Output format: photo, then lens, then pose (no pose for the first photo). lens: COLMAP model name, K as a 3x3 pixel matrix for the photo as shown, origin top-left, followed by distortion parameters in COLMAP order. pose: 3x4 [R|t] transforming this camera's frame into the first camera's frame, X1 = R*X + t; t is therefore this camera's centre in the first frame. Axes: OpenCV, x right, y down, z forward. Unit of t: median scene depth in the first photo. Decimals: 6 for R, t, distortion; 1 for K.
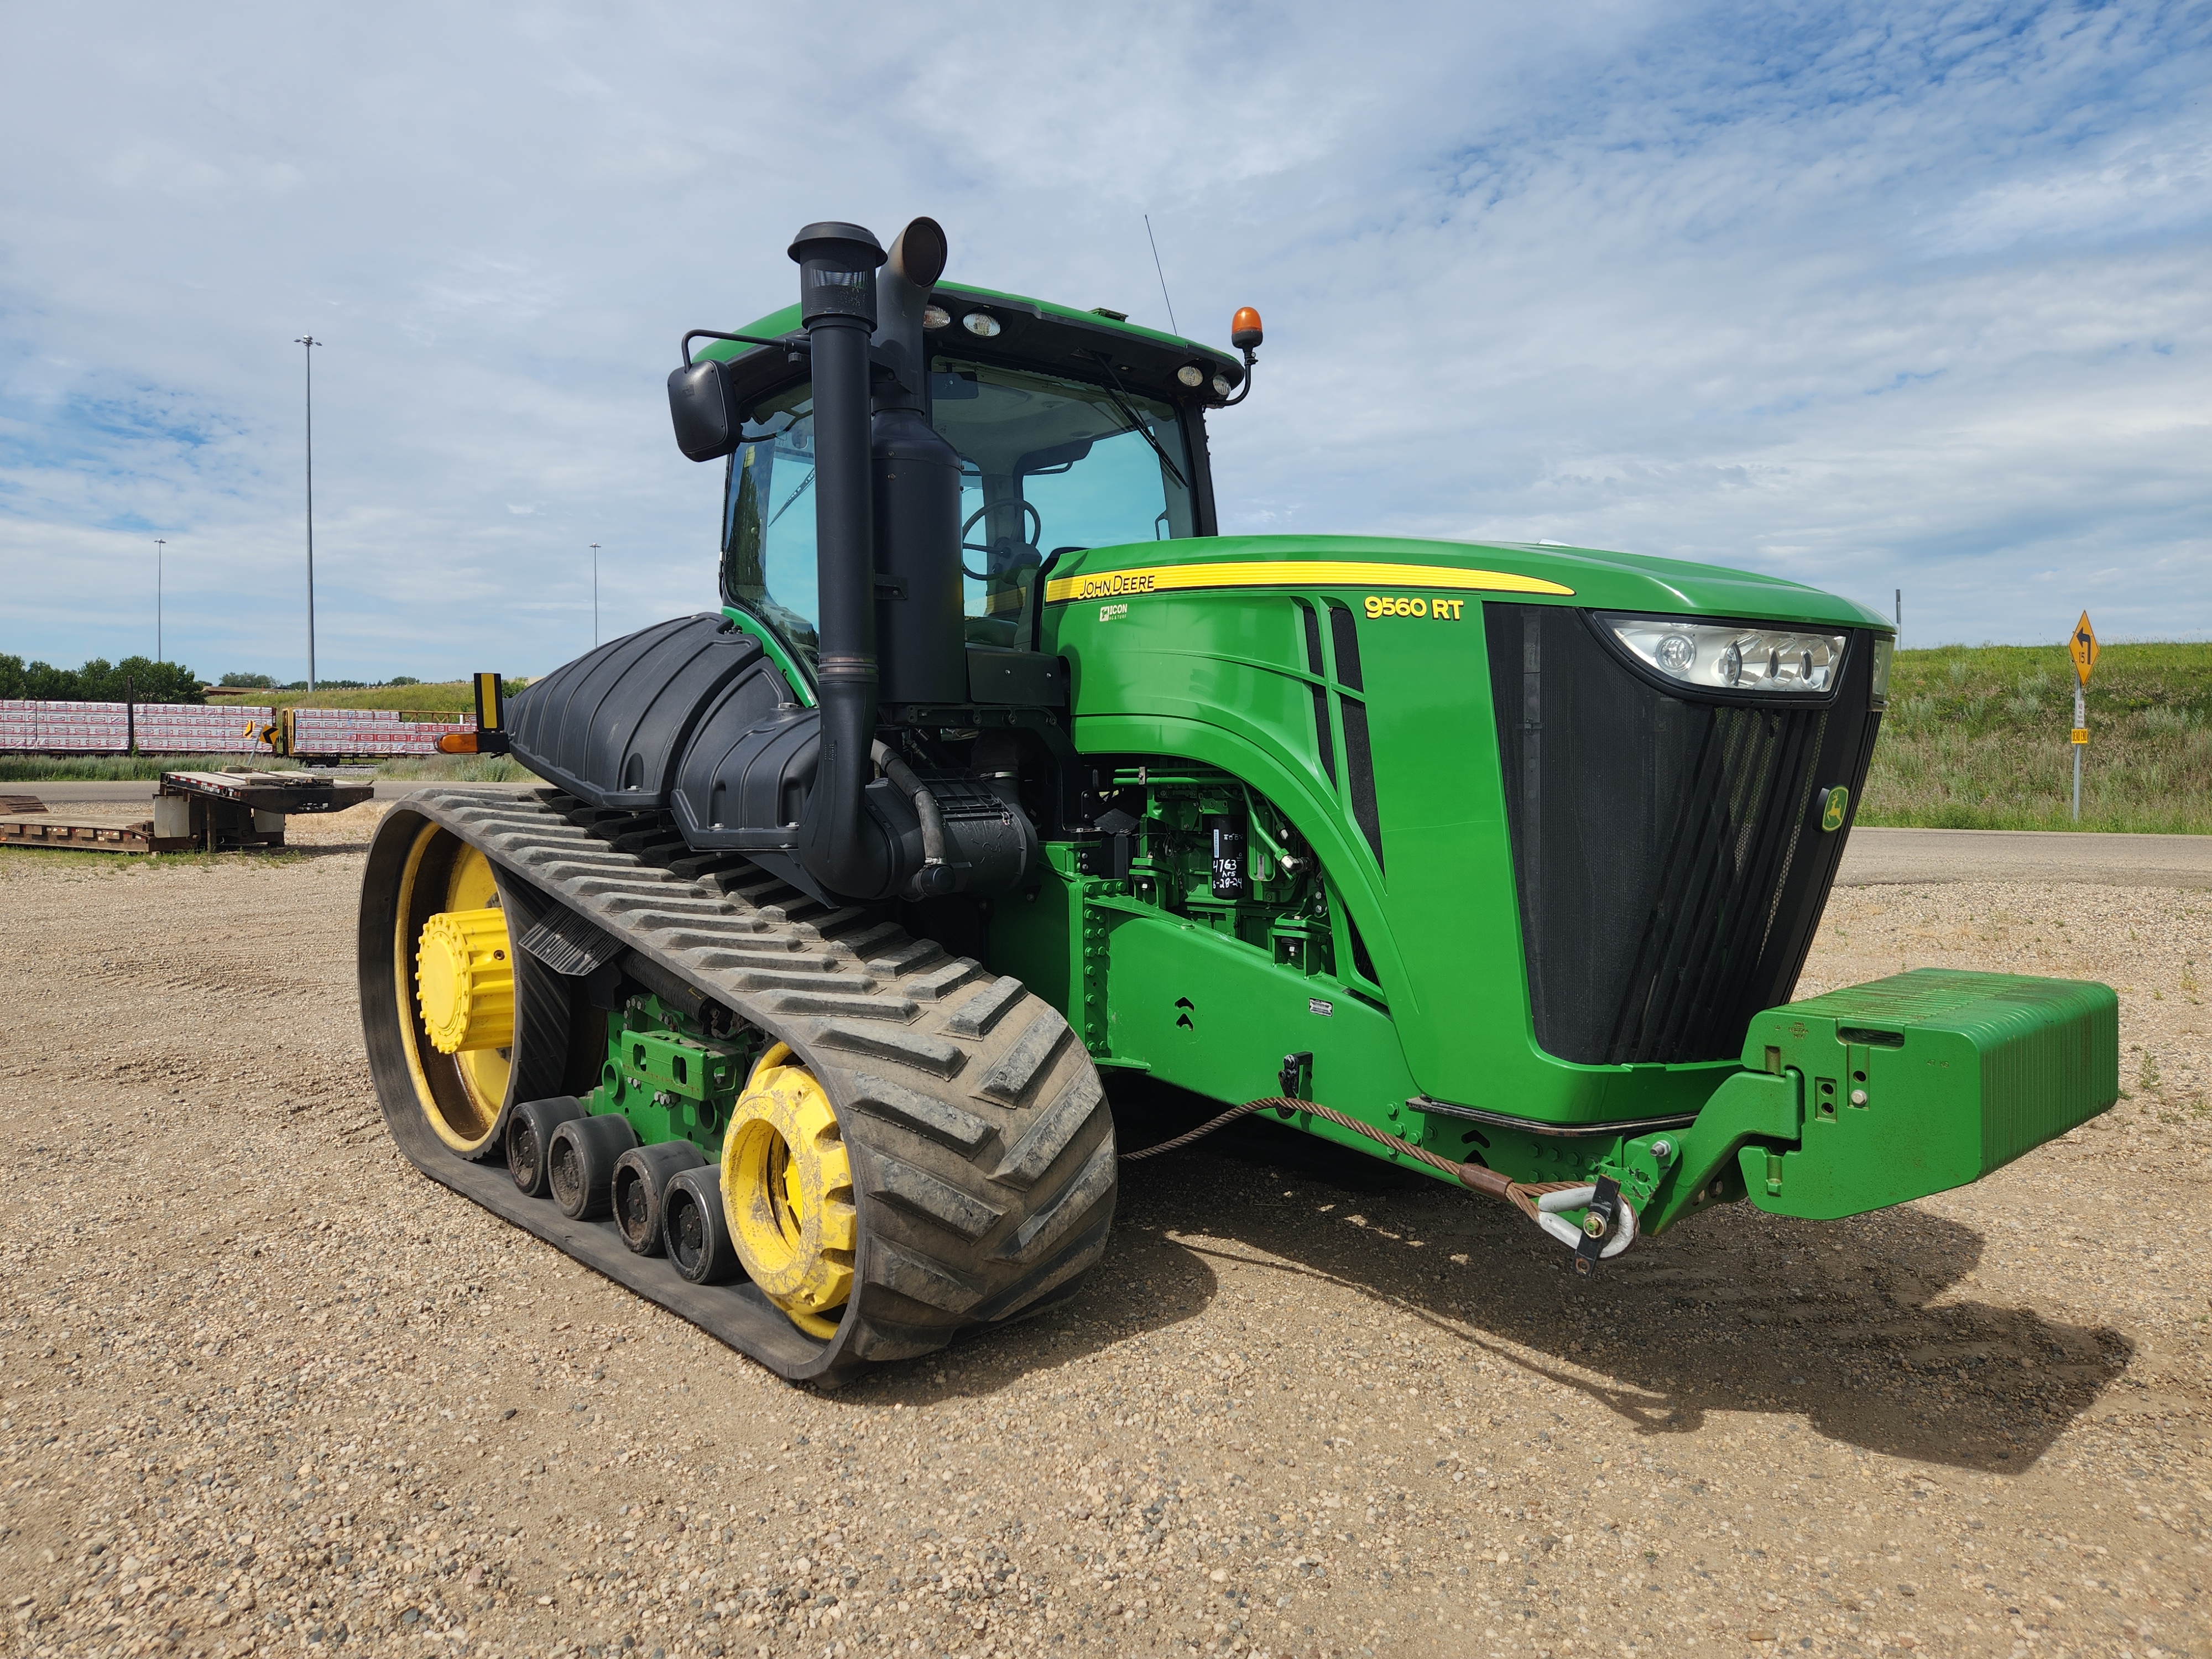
lens RADIAL K [[1448.1, 0, 1106.4], [0, 1448.1, 805.2], [0, 0, 1]] dist [0.083826, -0.071771]
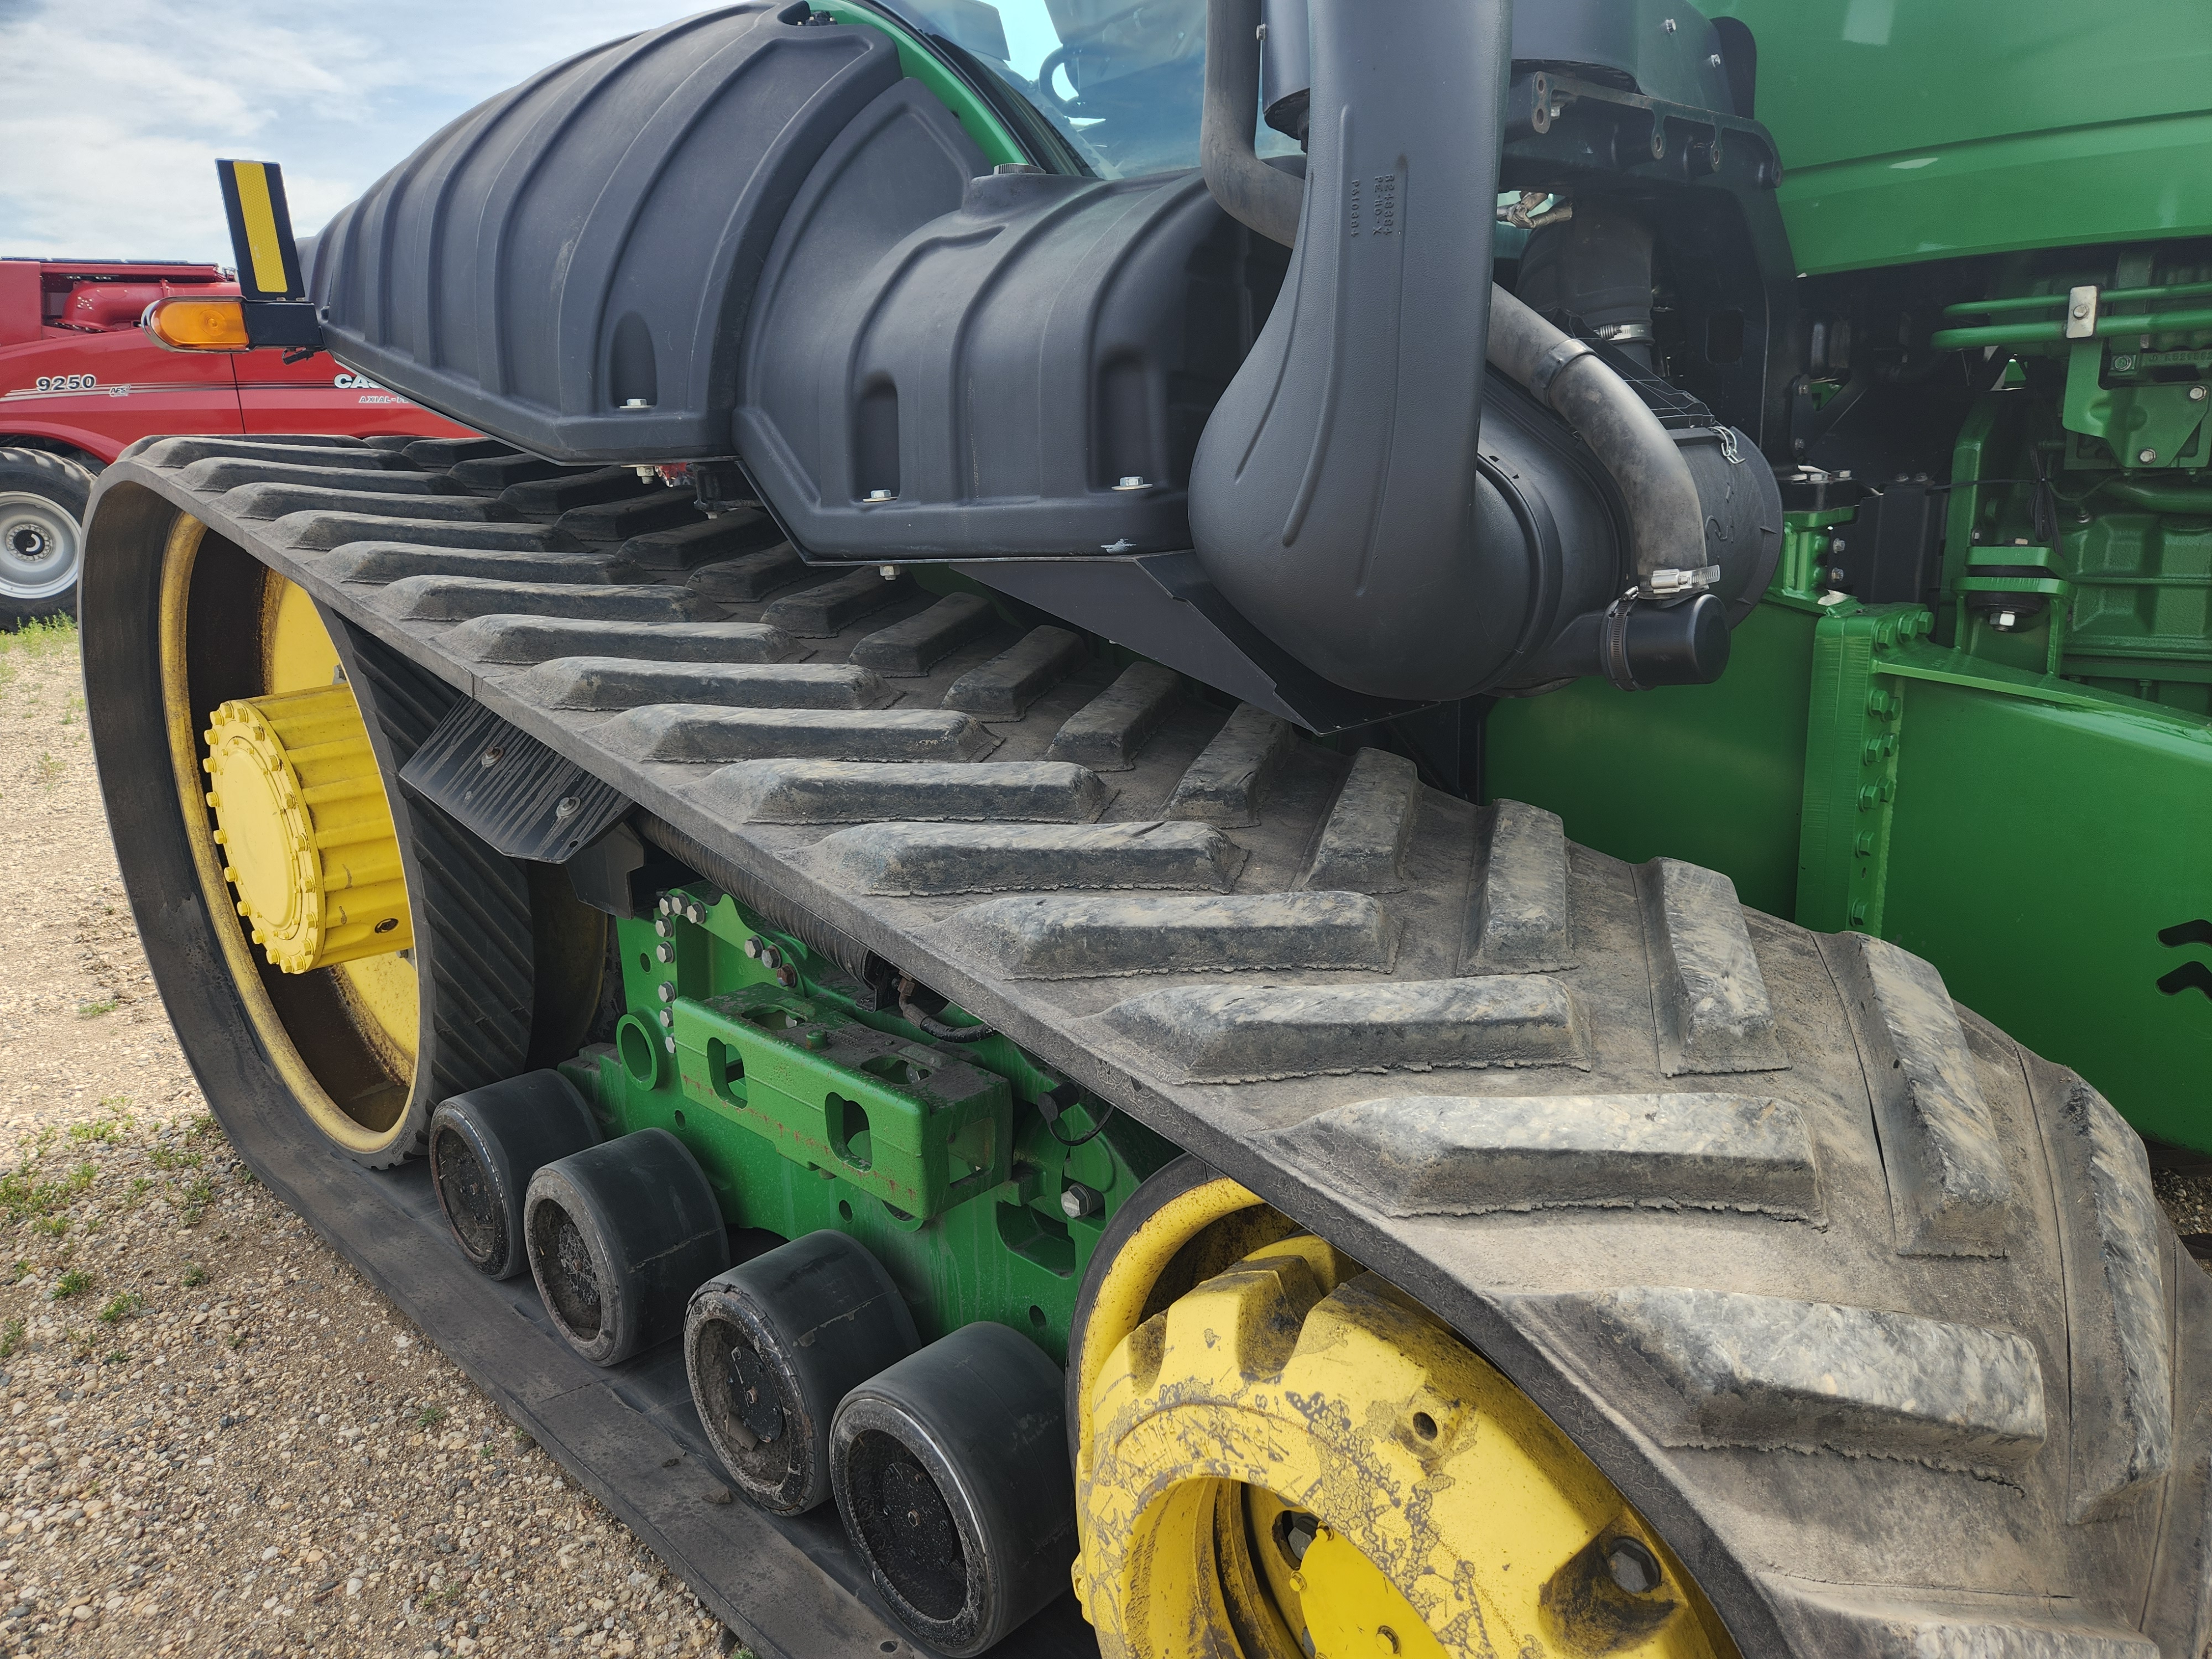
lens RADIAL K [[1448.1, 0, 1106.4], [0, 1448.1, 805.2], [0, 0, 1]] dist [0.083826, -0.071771]
pose [[0.997953, -0.040763, 0.049267, -0.233954], [0.028859, 0.974653, 0.221855, 0.009831], [-0.057062, -0.219979, 0.973834, 0.617656]]
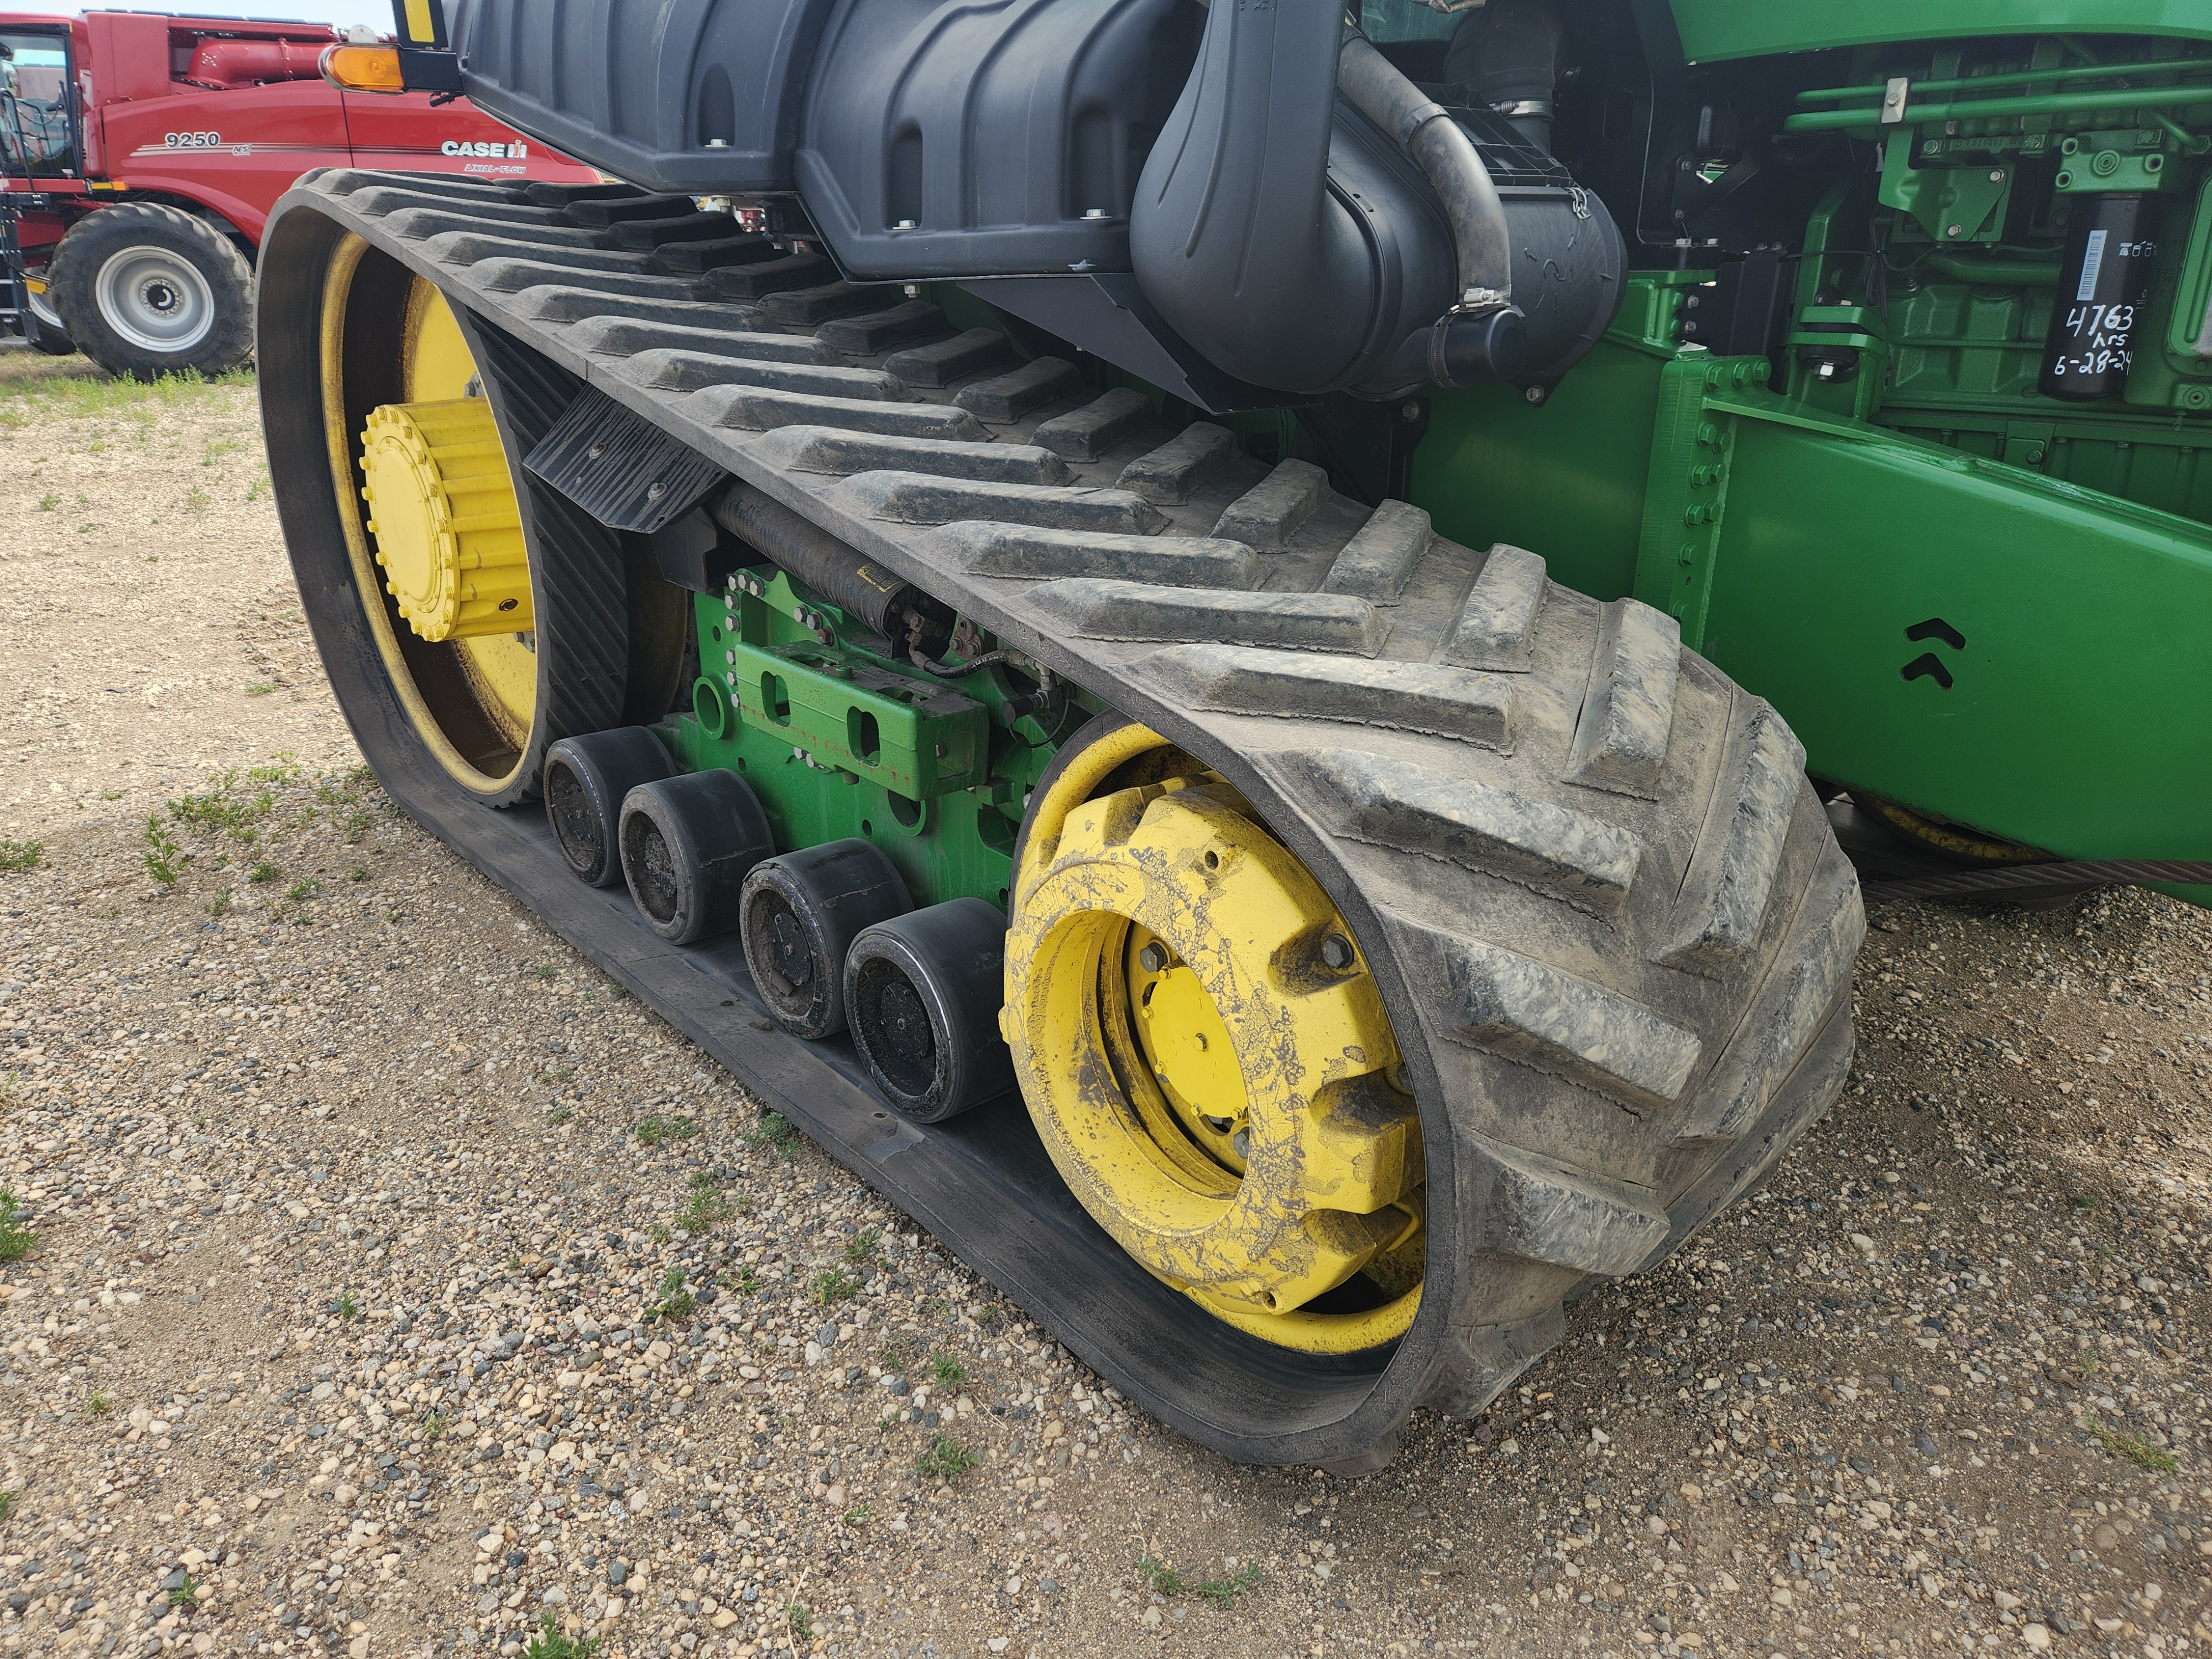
lens RADIAL K [[1502.2, 0, 1093.9], [0, 1502.2, 826.0], [0, 0, 1]] dist [0.092765, -0.085426]
pose [[0.999578, 0.019576, -0.021480, -0.195497], [-0.011382, 0.943760, 0.330436, 0.033910], [0.026741, -0.330052, 0.943584, 0.480113]]
